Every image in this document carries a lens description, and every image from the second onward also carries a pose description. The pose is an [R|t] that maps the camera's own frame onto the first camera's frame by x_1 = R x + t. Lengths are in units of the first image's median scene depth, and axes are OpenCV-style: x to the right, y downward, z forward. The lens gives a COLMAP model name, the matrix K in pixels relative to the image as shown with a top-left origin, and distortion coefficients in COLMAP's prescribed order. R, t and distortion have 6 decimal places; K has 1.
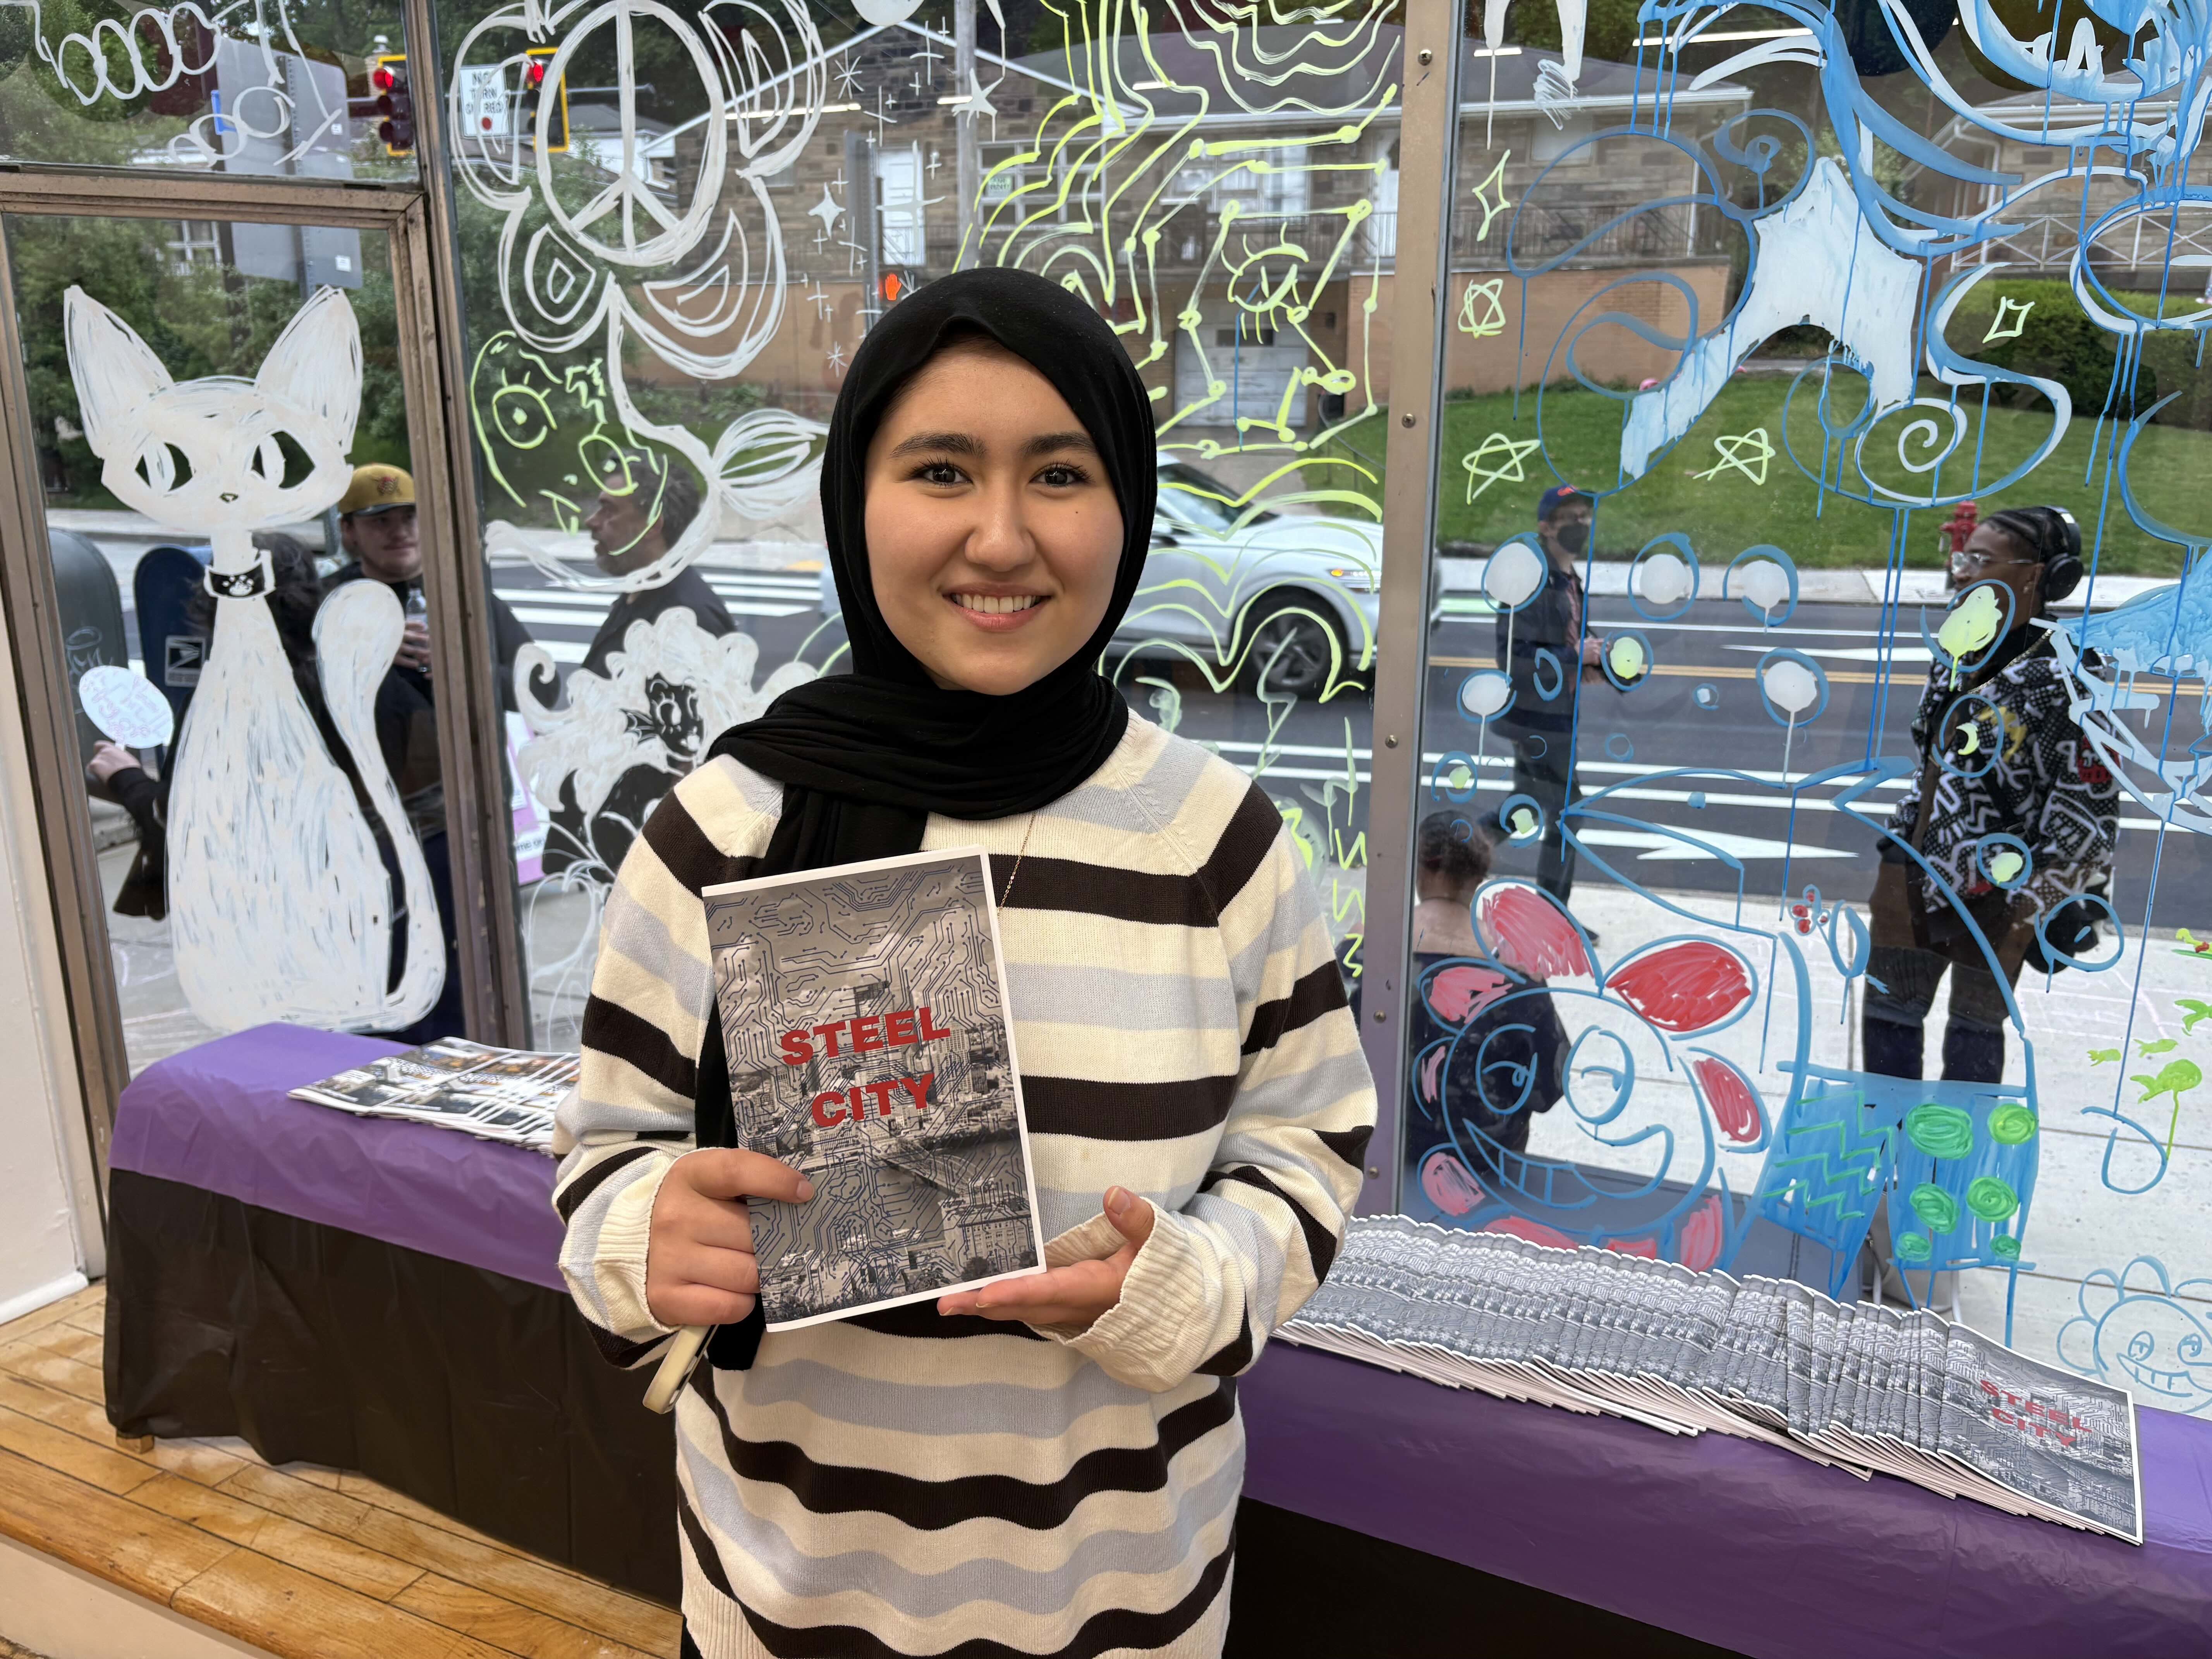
lens RADIAL K [[1591.5, 0, 1073.1], [0, 1591.5, 811.8], [0, 0, 1]] dist [0.041252, -0.046437]
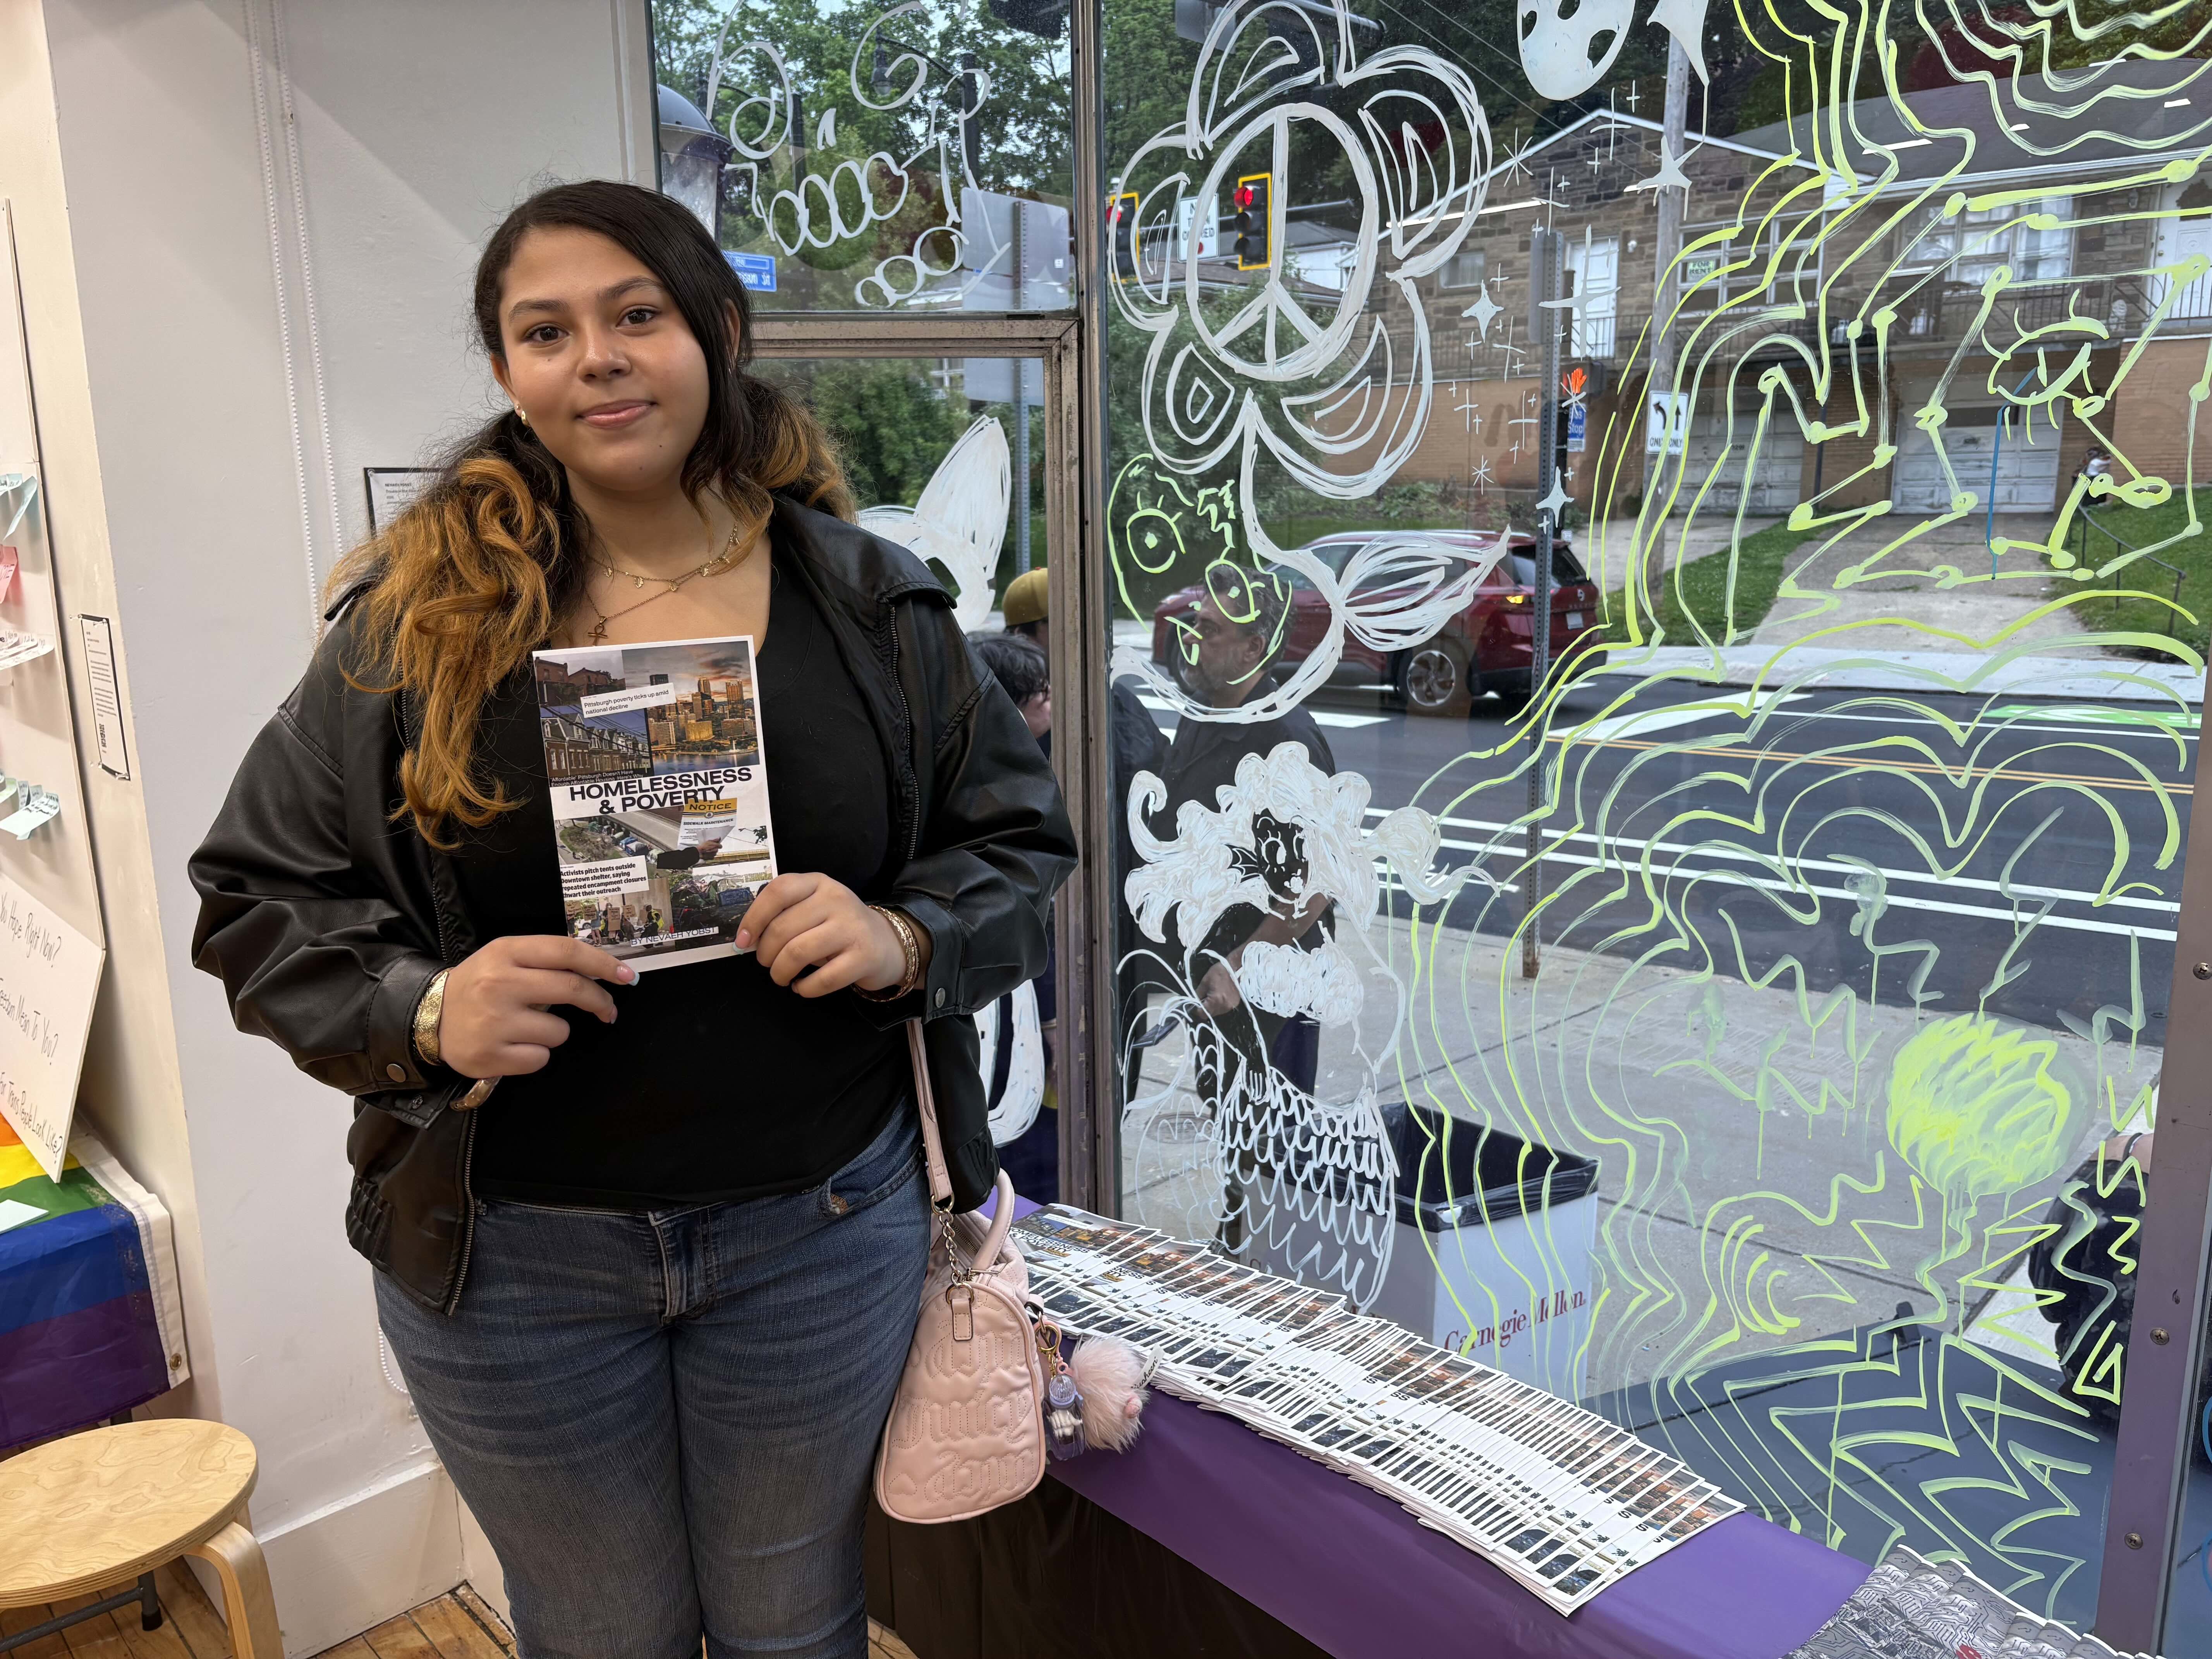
lens RADIAL K [[1591.5, 0, 1117.3], [0, 1591.5, 832.0], [0, 0, 1]] dist [0.041252, -0.046437]
pose [[0.928603, 0.060469, -0.366114, 0.001661], [-0.076961, 0.996564, -0.030603, -0.040455], [0.363005, 0.056594, 0.930067, 0.105130]]
